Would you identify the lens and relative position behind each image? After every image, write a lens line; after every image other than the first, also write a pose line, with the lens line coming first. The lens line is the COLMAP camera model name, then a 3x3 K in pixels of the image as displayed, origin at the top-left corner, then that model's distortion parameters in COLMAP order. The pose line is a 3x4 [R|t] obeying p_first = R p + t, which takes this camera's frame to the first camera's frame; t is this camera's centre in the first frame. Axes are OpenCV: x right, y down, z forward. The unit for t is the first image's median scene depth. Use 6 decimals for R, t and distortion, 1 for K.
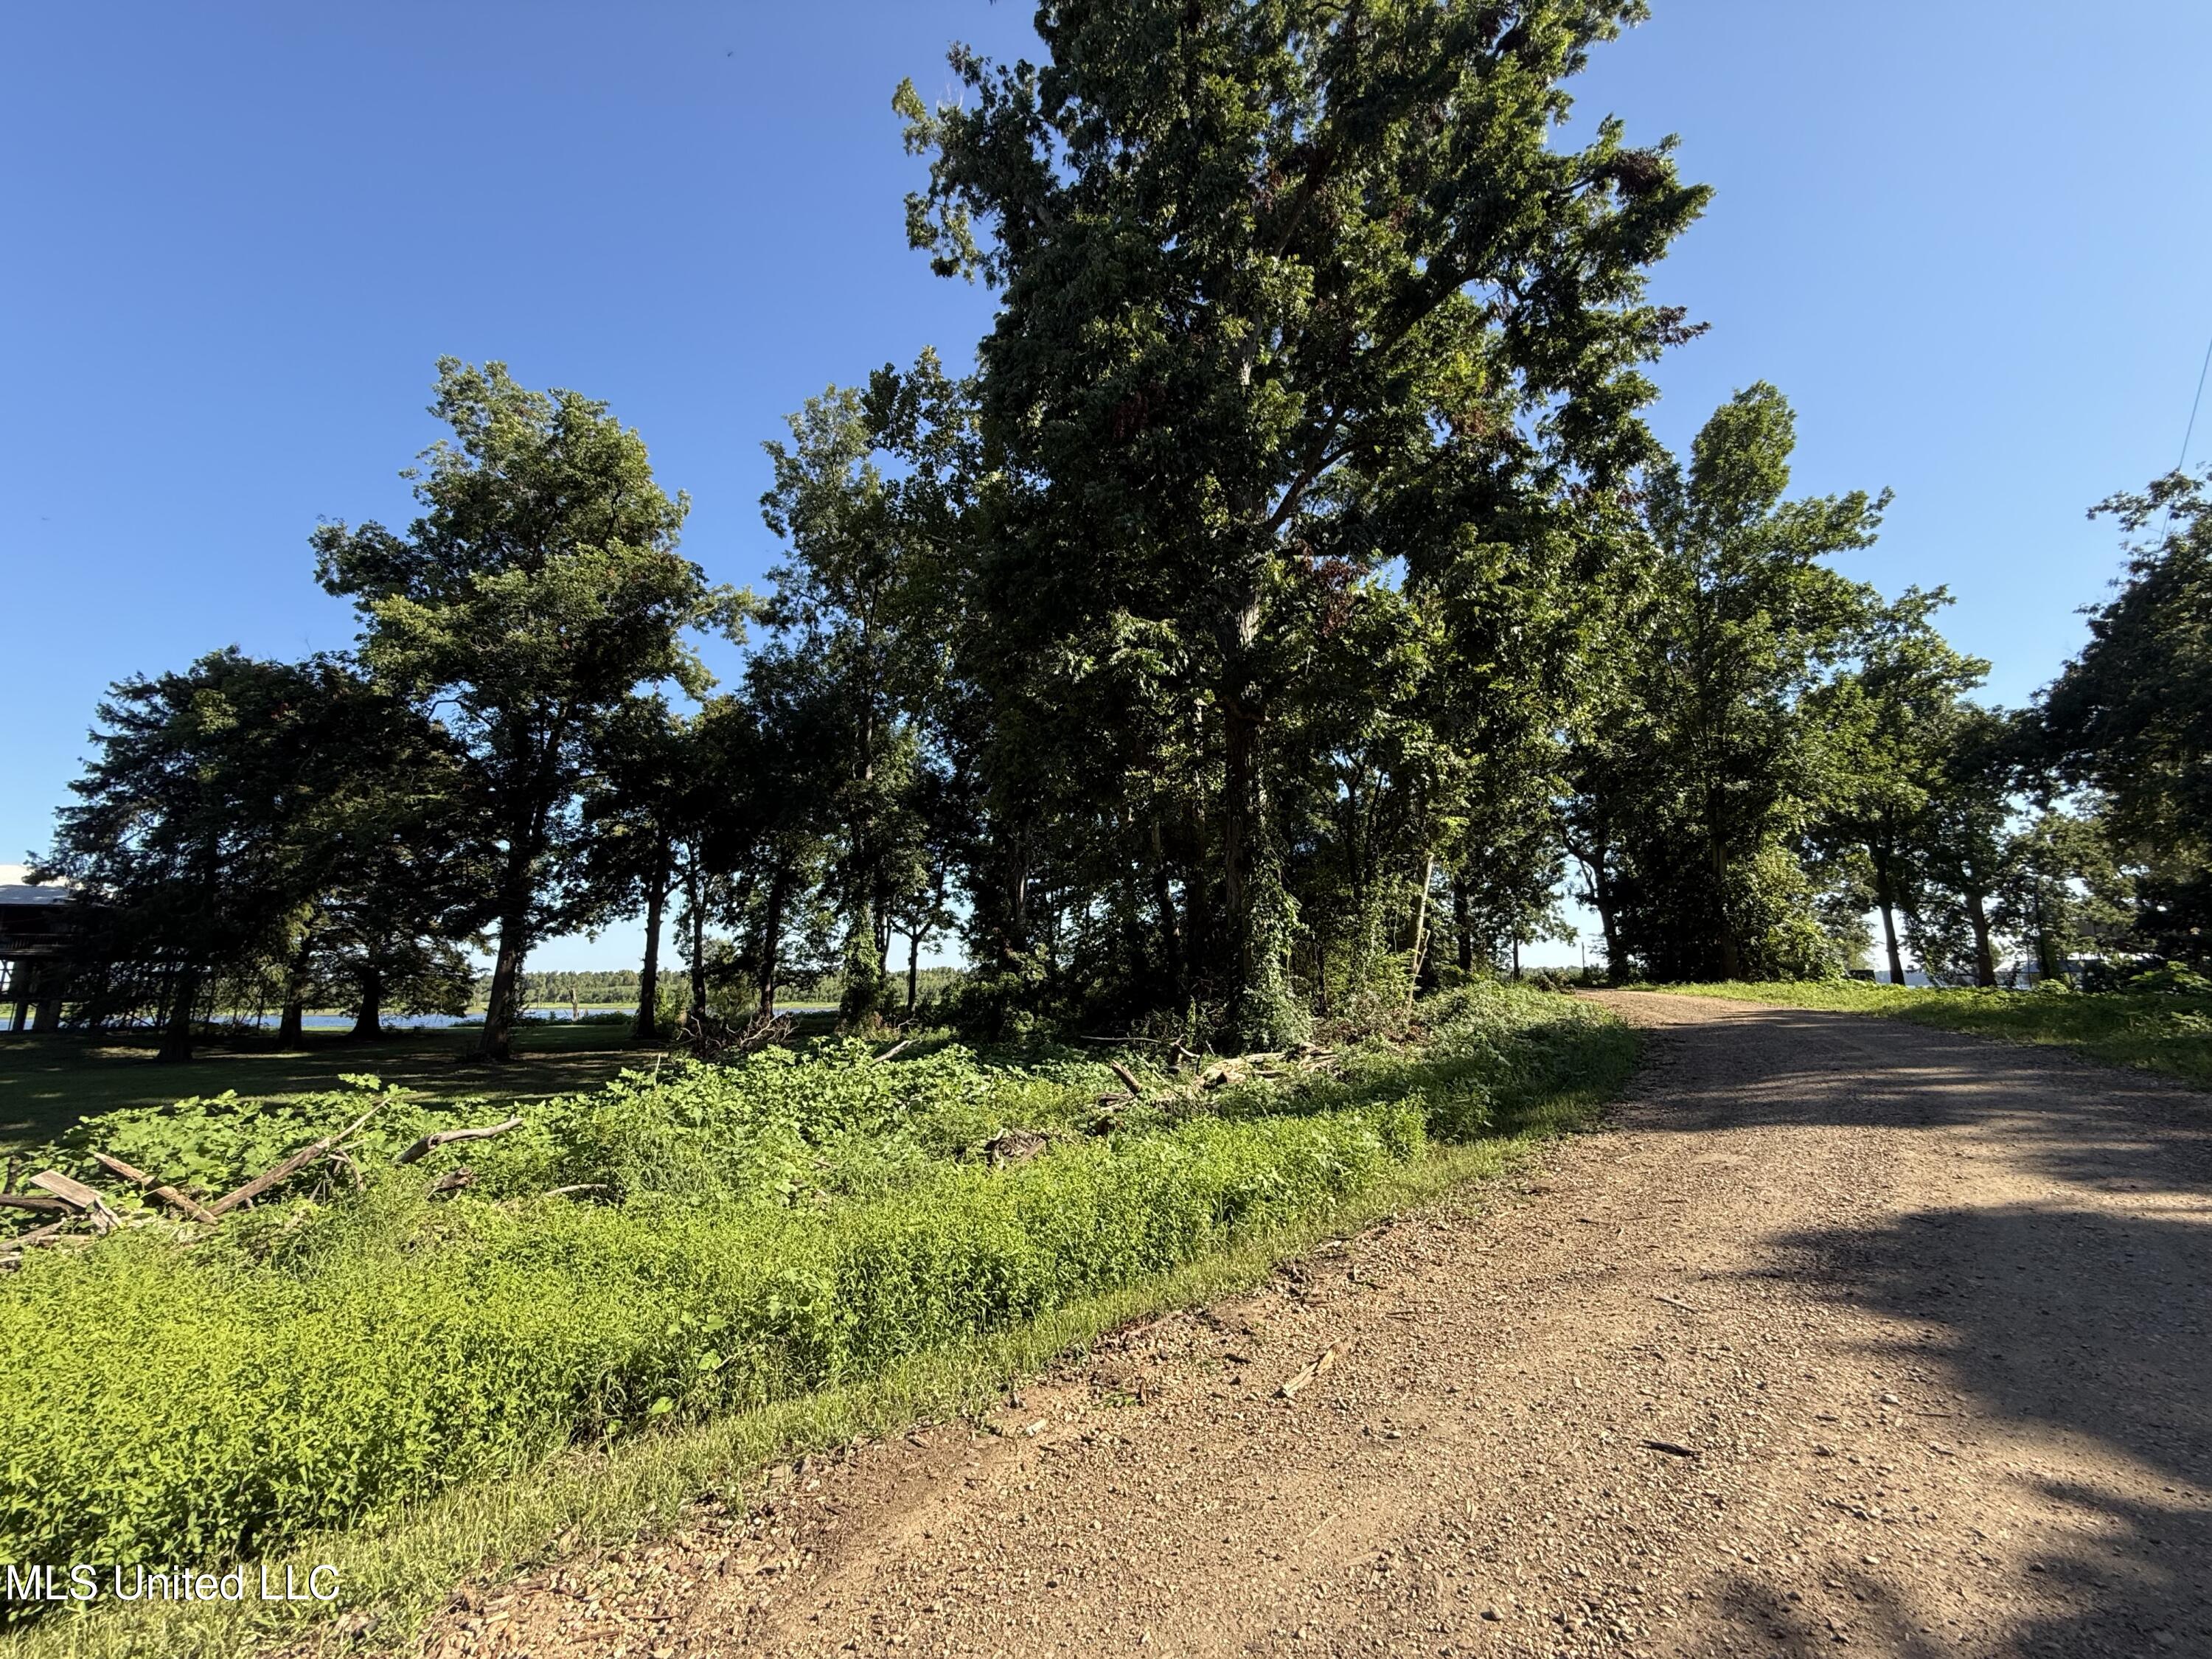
lens RADIAL K [[875.8, 0, 1096.3], [0, 875.8, 818.2], [0, 0, 1]] dist [-0.001826, 0.000296]
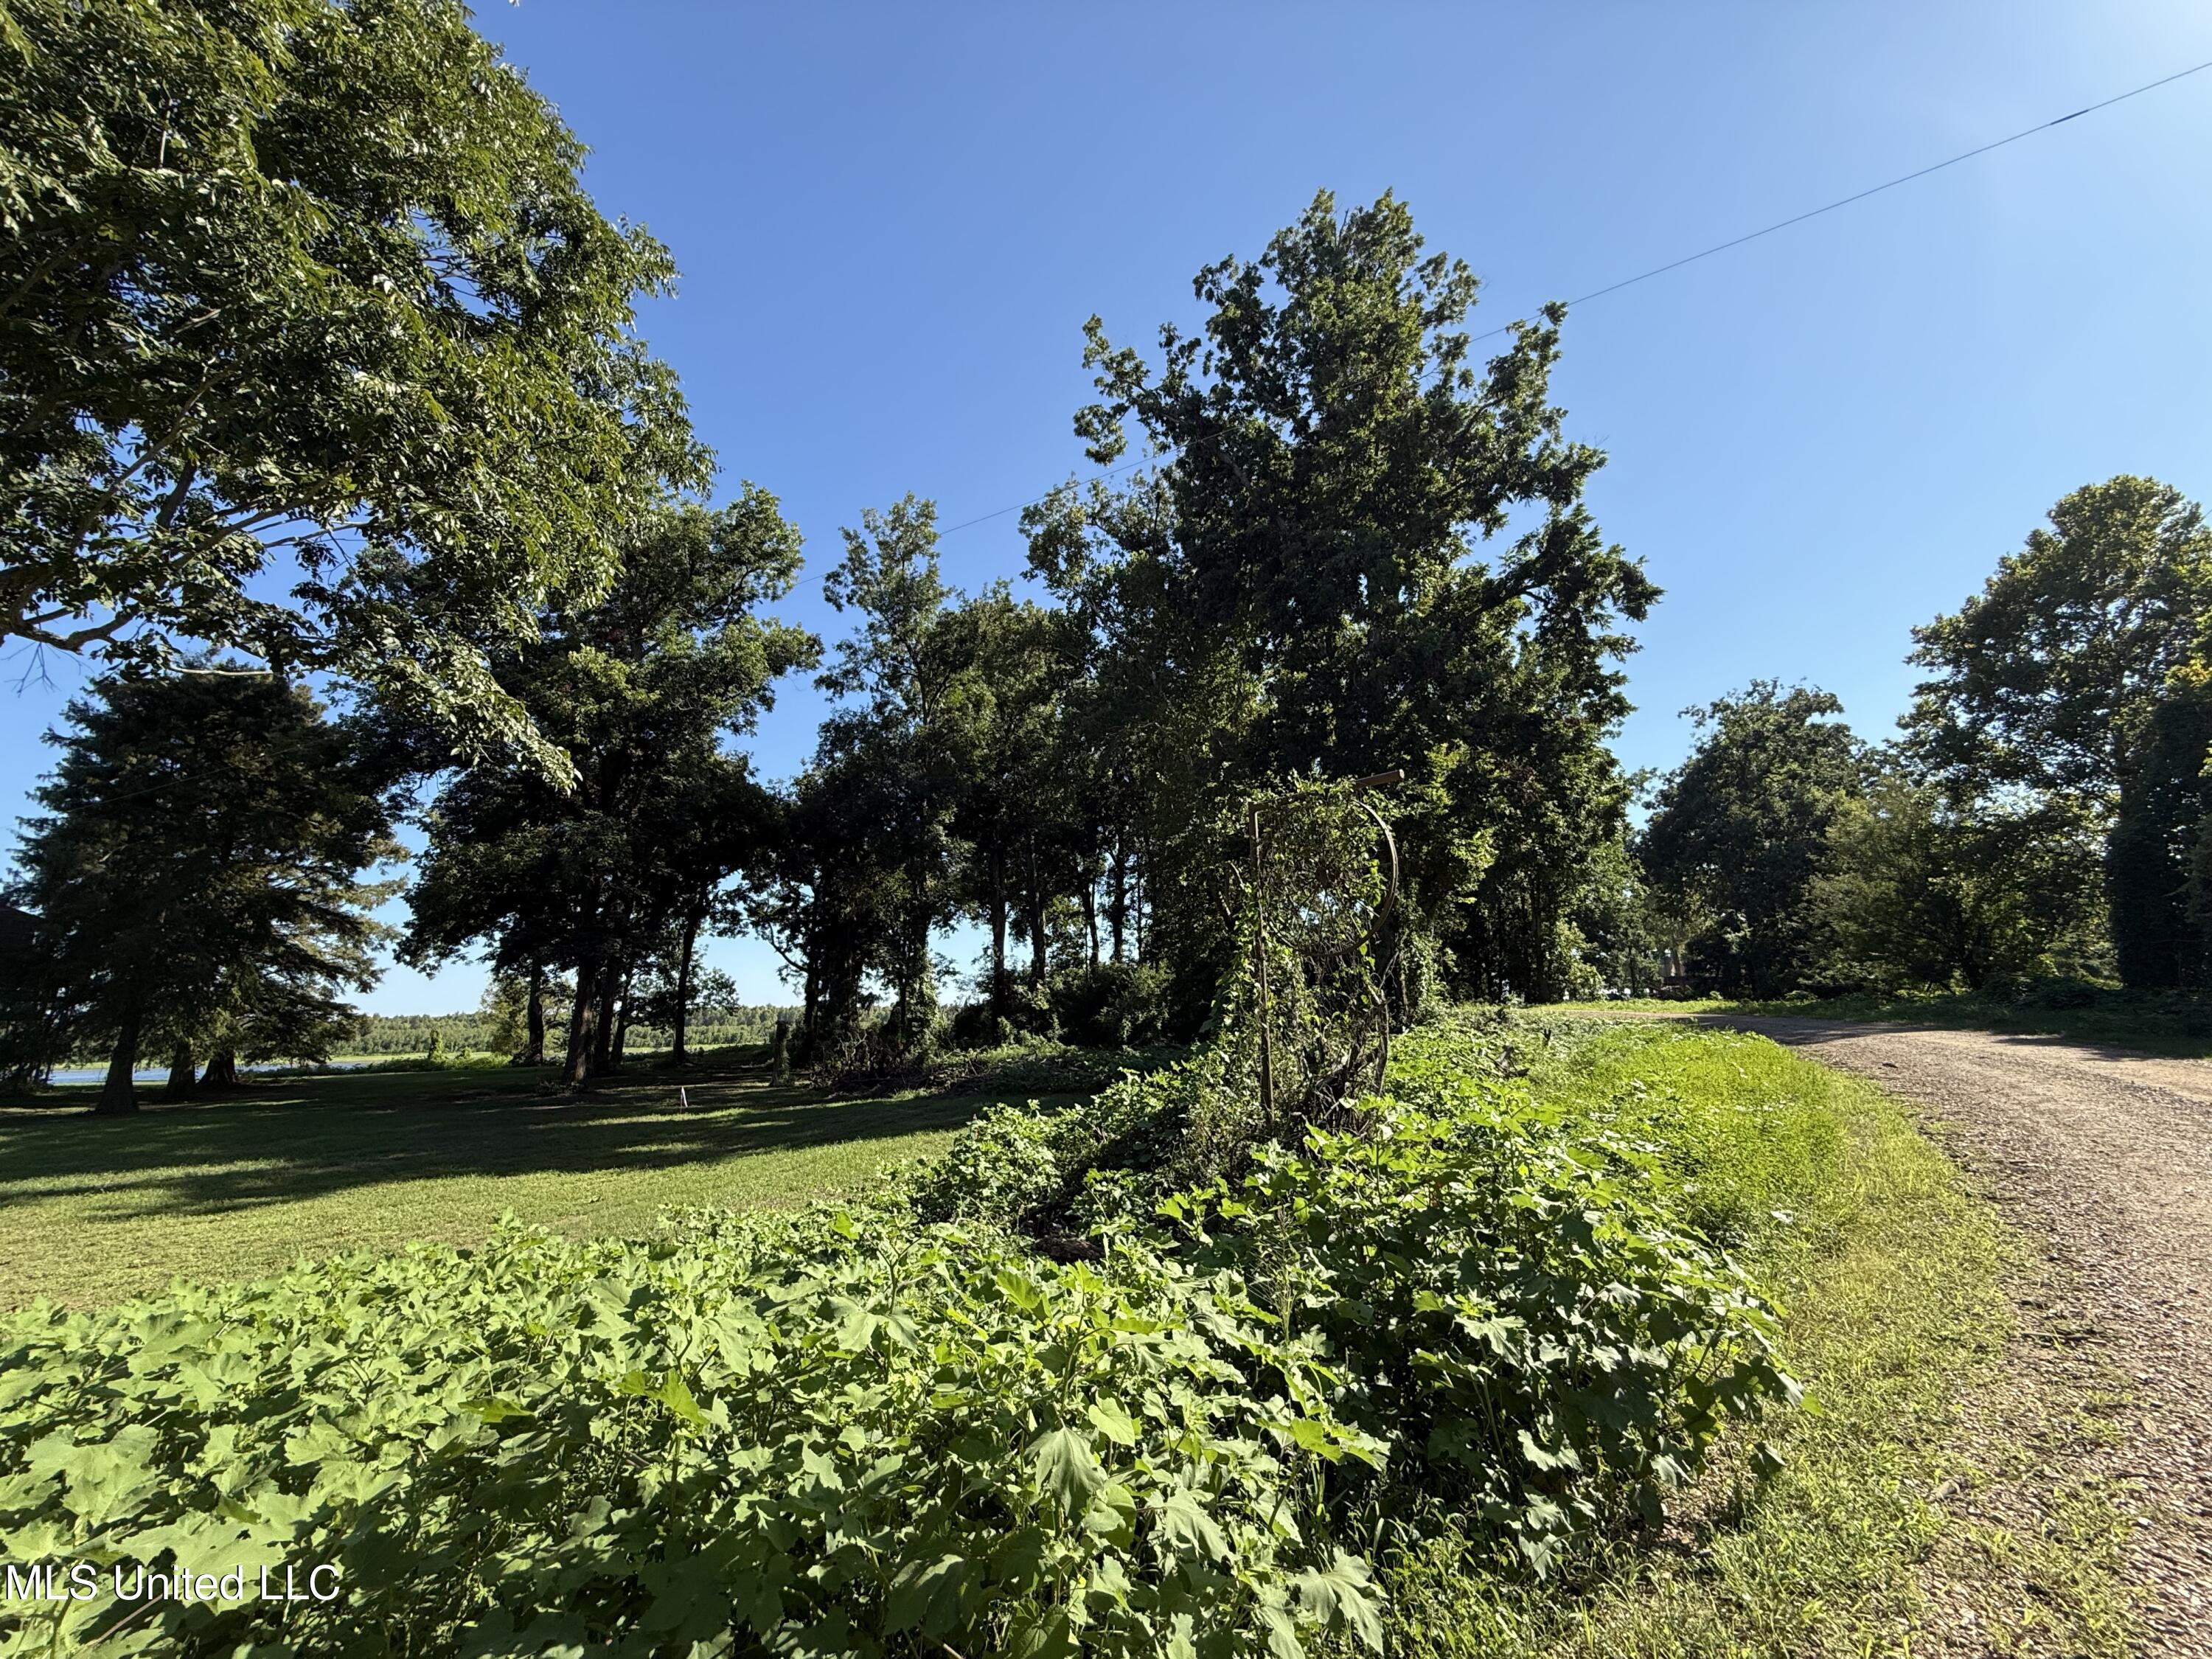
lens RADIAL K [[875.8, 0, 1106.0], [0, 875.8, 835.4], [0, 0, 1]] dist [-0.001826, 0.000296]
pose [[0.936428, 0.056872, 0.346219, -1.860605], [-0.045709, 0.998140, -0.040331, -0.036157], [-0.347868, 0.021941, 0.937287, -0.687848]]
